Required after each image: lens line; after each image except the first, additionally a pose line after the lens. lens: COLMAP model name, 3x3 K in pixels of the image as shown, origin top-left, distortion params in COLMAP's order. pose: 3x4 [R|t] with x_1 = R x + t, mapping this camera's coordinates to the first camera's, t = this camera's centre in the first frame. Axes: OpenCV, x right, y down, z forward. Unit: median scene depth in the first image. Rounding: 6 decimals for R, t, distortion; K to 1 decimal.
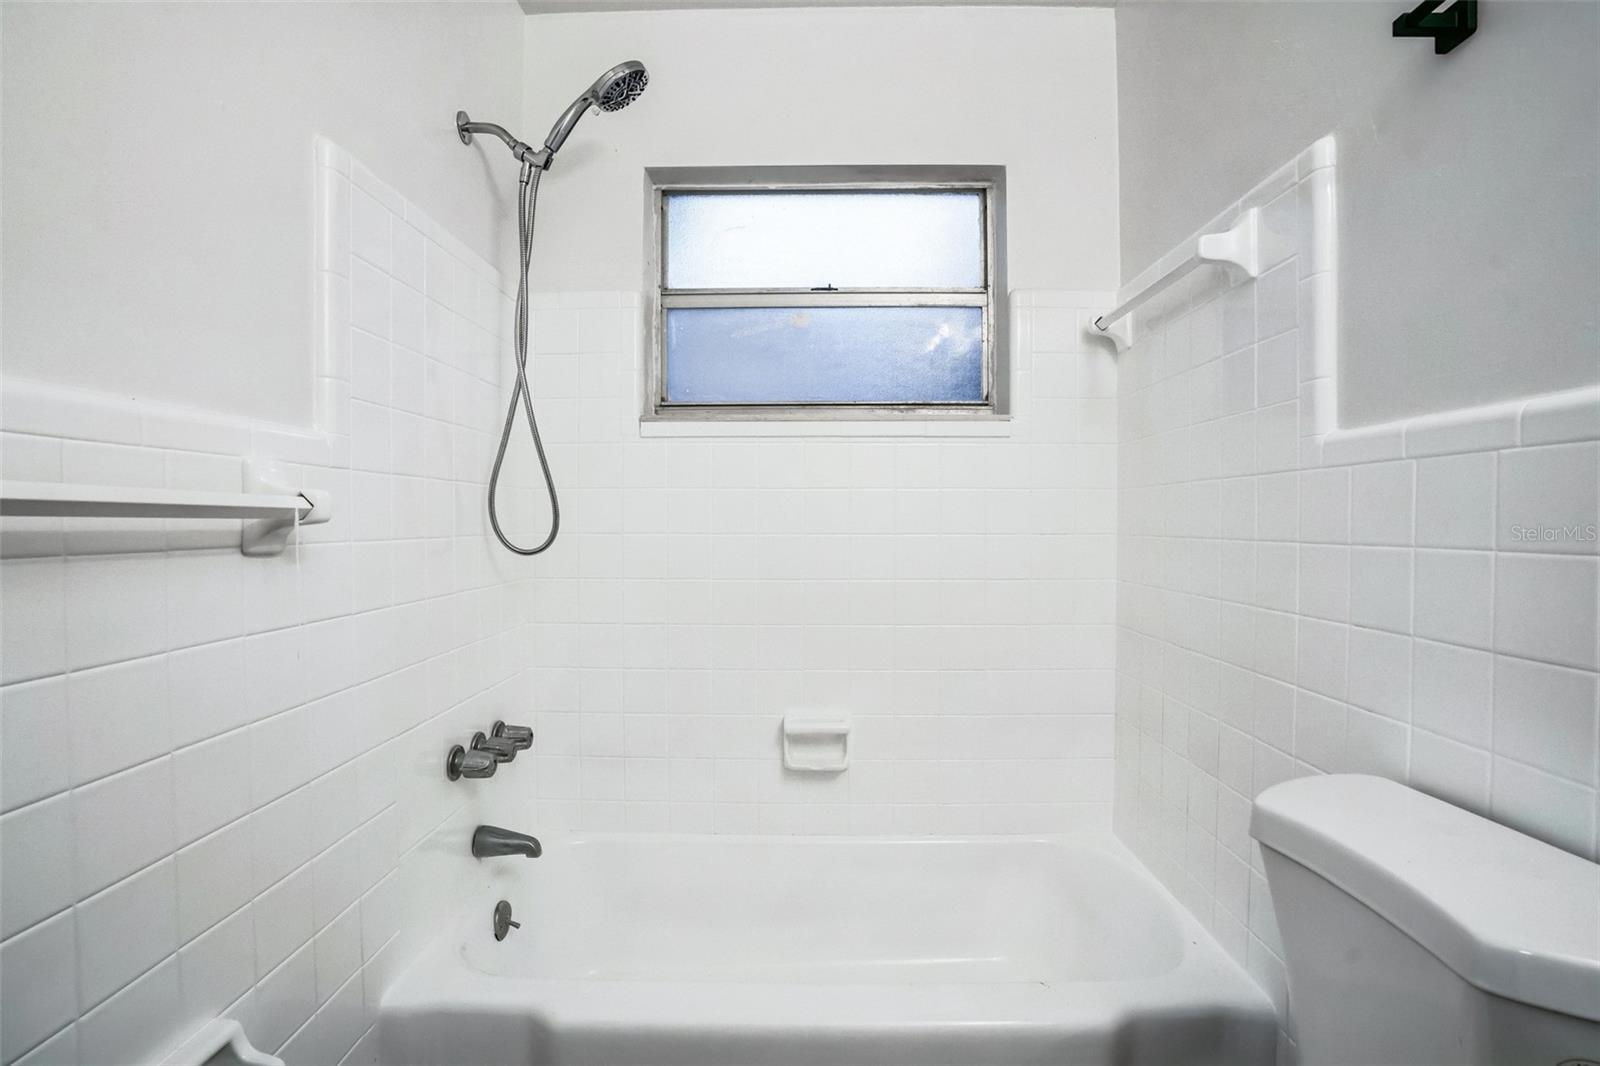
lens RADIAL K [[757.7, 0, 800.0], [0, 757.7, 533.0], [0, 0, 1]] dist [-0.074799, 0.029257]
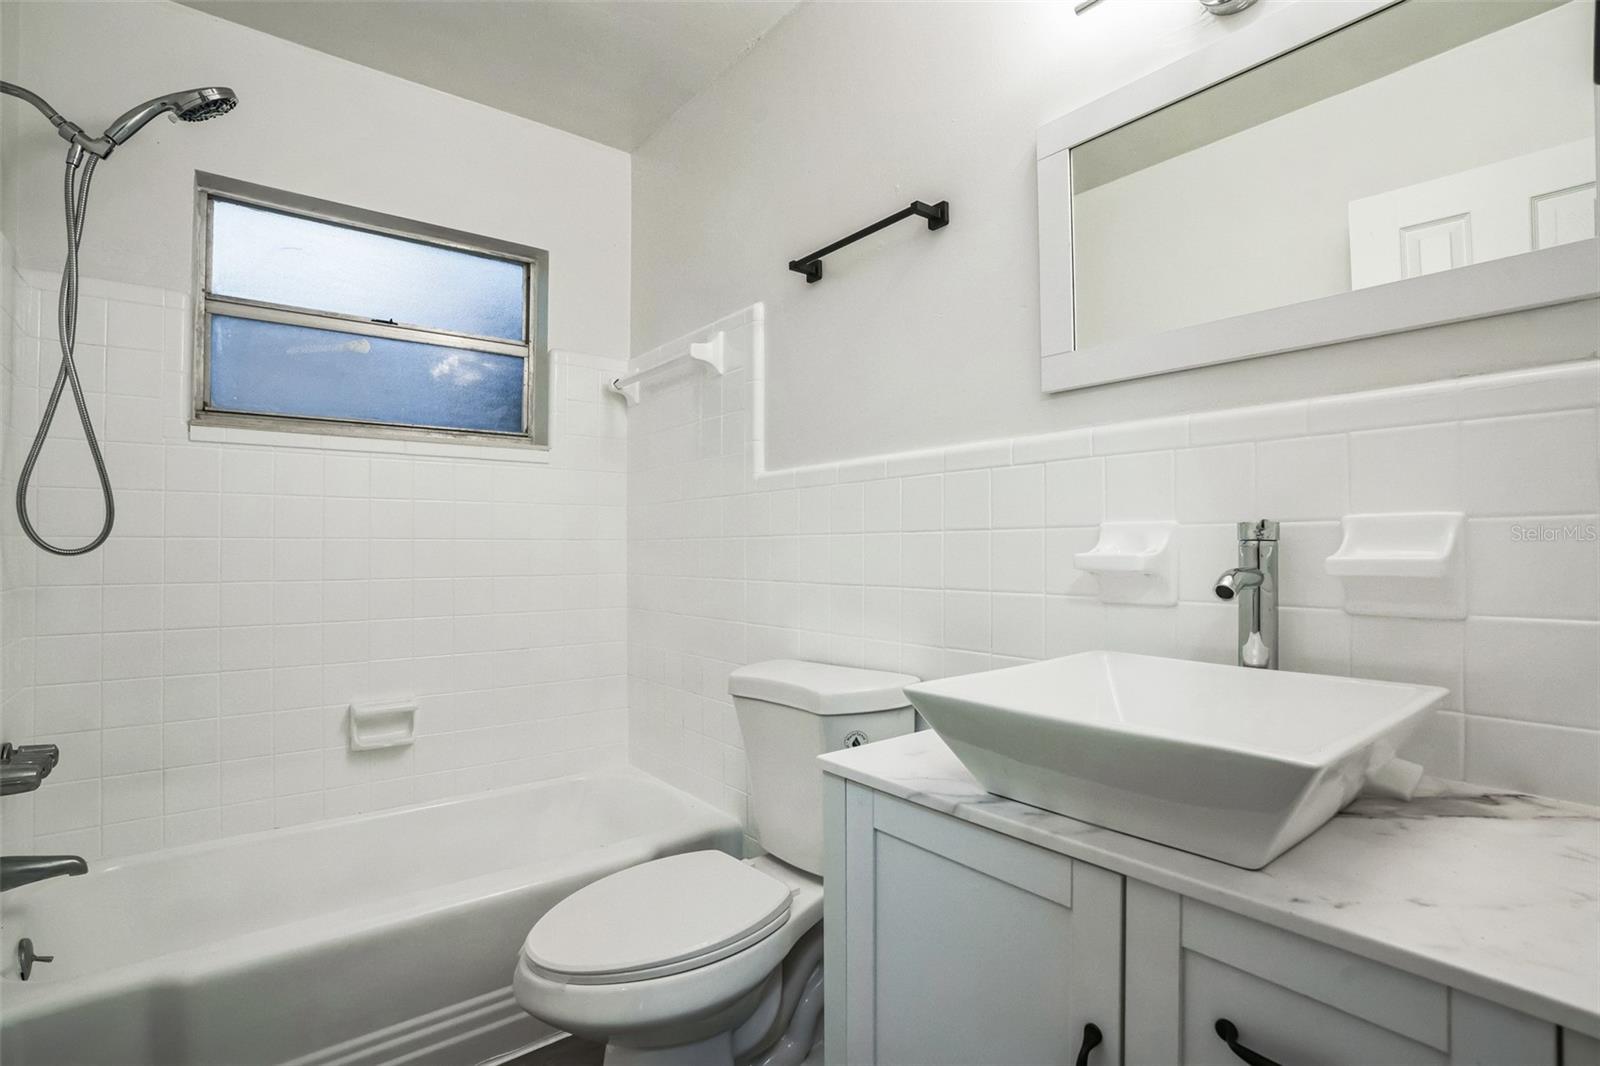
lens RADIAL K [[765.3, 0, 797.6], [0, 765.3, 550.8], [0, 0, 1]] dist [-0.076436, 0.030552]
pose [[0.780418, -0.001919, 0.625255, -0.195080], [0.011473, 0.999871, -0.011251, 0.039490], [-0.625152, 0.015955, 0.780340, -0.264808]]
